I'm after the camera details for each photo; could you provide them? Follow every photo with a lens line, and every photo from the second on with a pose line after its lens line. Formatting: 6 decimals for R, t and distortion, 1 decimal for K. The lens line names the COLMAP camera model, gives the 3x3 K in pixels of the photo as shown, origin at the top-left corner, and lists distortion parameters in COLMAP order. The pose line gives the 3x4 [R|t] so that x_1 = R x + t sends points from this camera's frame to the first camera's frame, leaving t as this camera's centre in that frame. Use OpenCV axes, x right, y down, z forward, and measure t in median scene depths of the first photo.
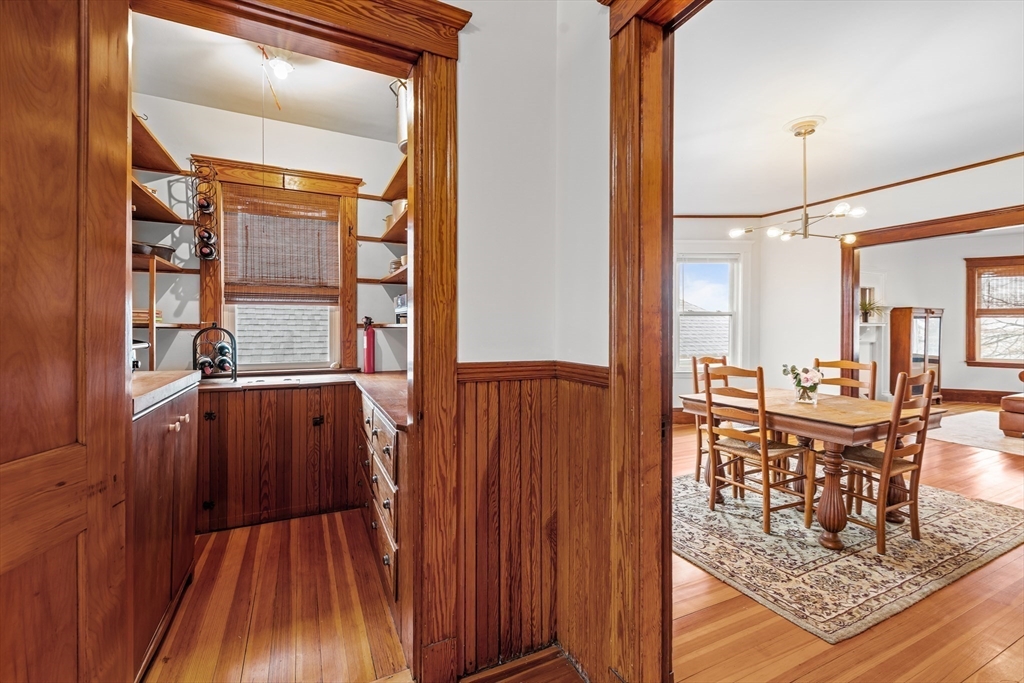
lens RADIAL K [[442.7, 0, 516.0], [0, 442.7, 334.7], [0, 0, 1]] dist [-0.000737, -0.000007]
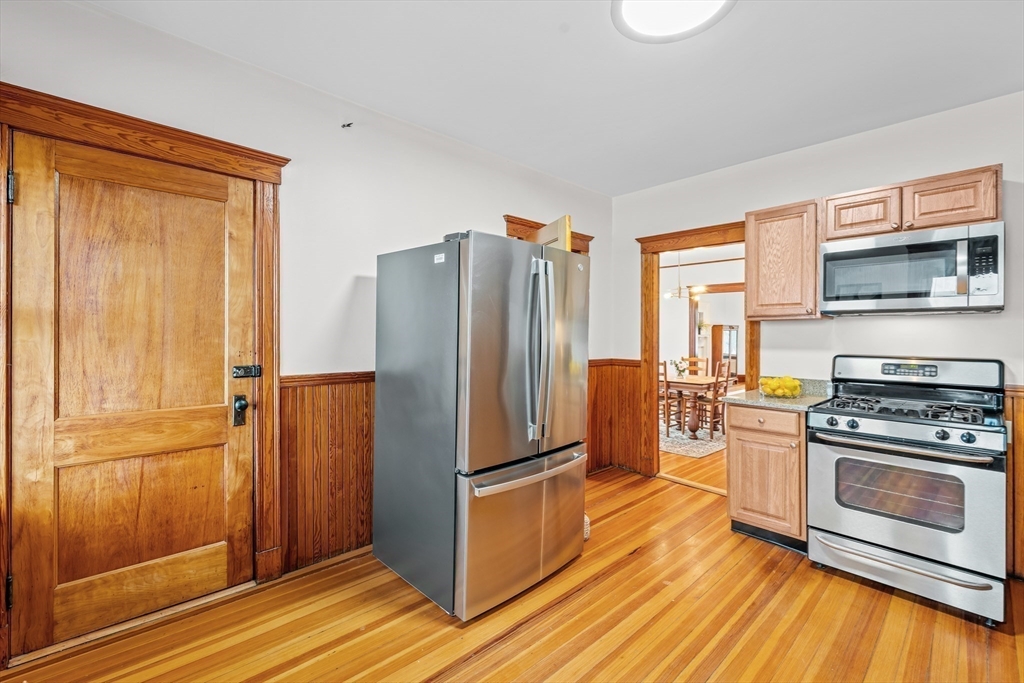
lens RADIAL K [[442.7, 0, 519.6], [0, 442.7, 339.5], [0, 0, 1]] dist [-0.000737, -0.000007]
pose [[0.955898, -0.004568, 0.293665, -0.776853], [0.003343, 0.999984, 0.004671, -0.044755], [-0.293681, -0.003483, 0.955897, -0.879734]]
